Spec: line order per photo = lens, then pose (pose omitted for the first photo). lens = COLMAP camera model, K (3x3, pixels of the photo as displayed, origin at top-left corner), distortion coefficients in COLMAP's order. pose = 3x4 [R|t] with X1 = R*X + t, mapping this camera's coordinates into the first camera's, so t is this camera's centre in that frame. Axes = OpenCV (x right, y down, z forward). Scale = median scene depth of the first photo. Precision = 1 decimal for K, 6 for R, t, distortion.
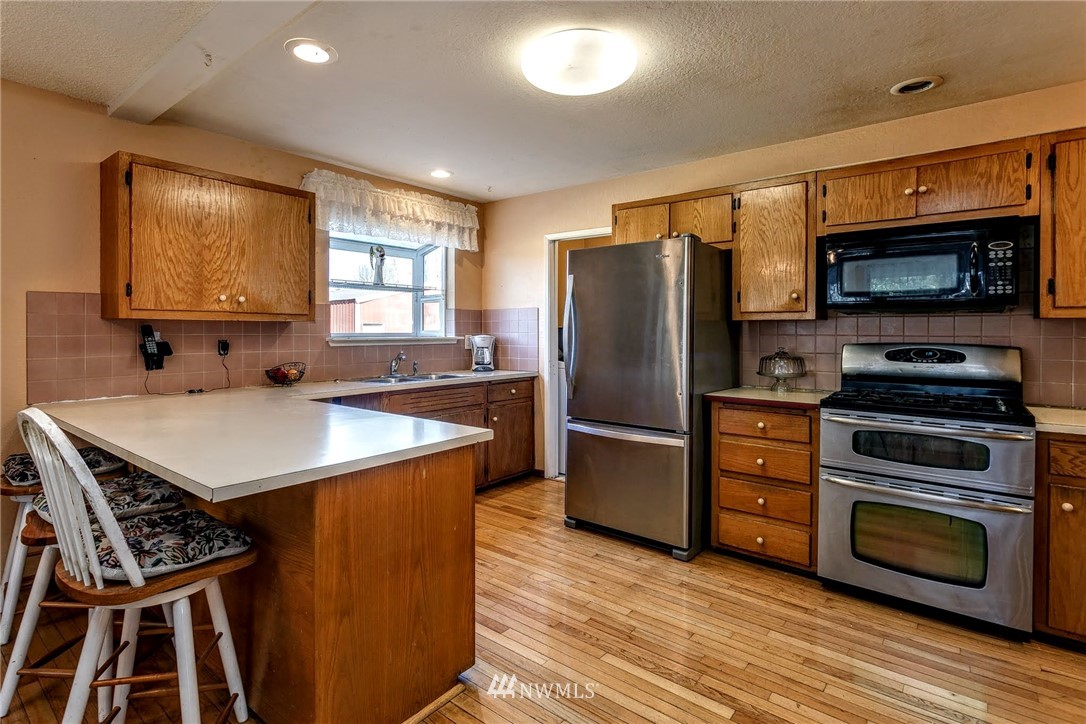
lens RADIAL K [[549.8, 0, 520.8], [0, 549.8, 332.5], [0, 0, 1]] dist [0.003389, 0.002391]
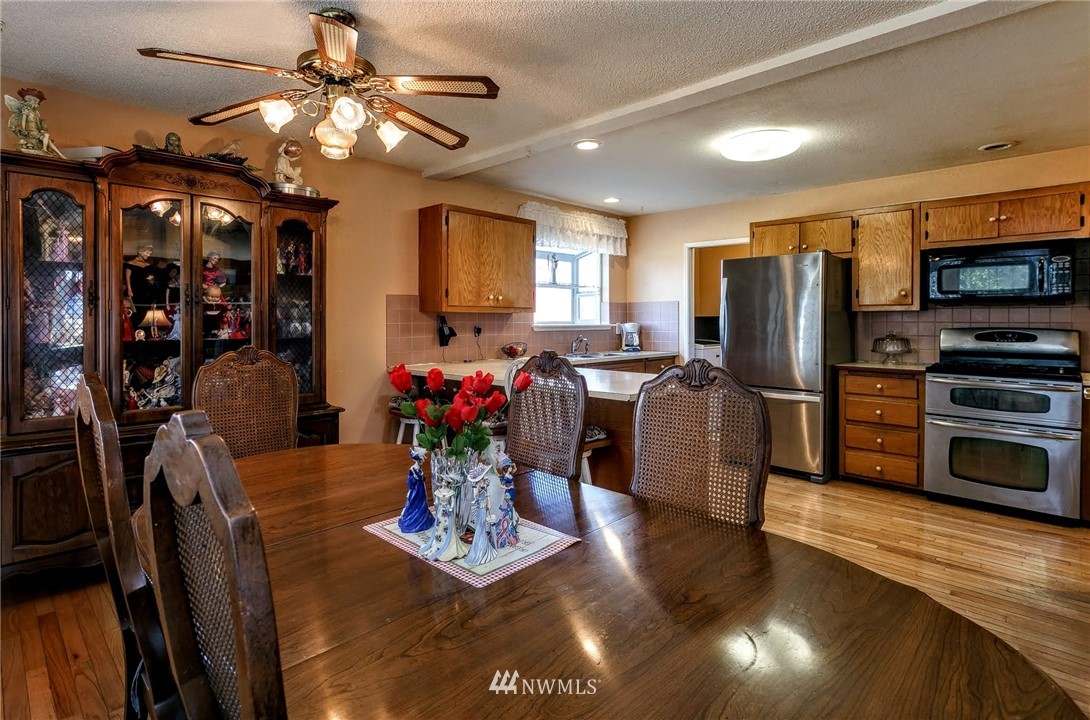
lens RADIAL K [[551.8, 0, 529.3], [0, 551.8, 322.2], [0, 0, 1]] dist [0.003389, 0.002391]
pose [[0.995636, -0.001642, -0.093306, -0.299756], [0.001728, 0.999998, 0.000842, 0.002491], [0.093305, -0.001000, 0.995637, -0.454479]]
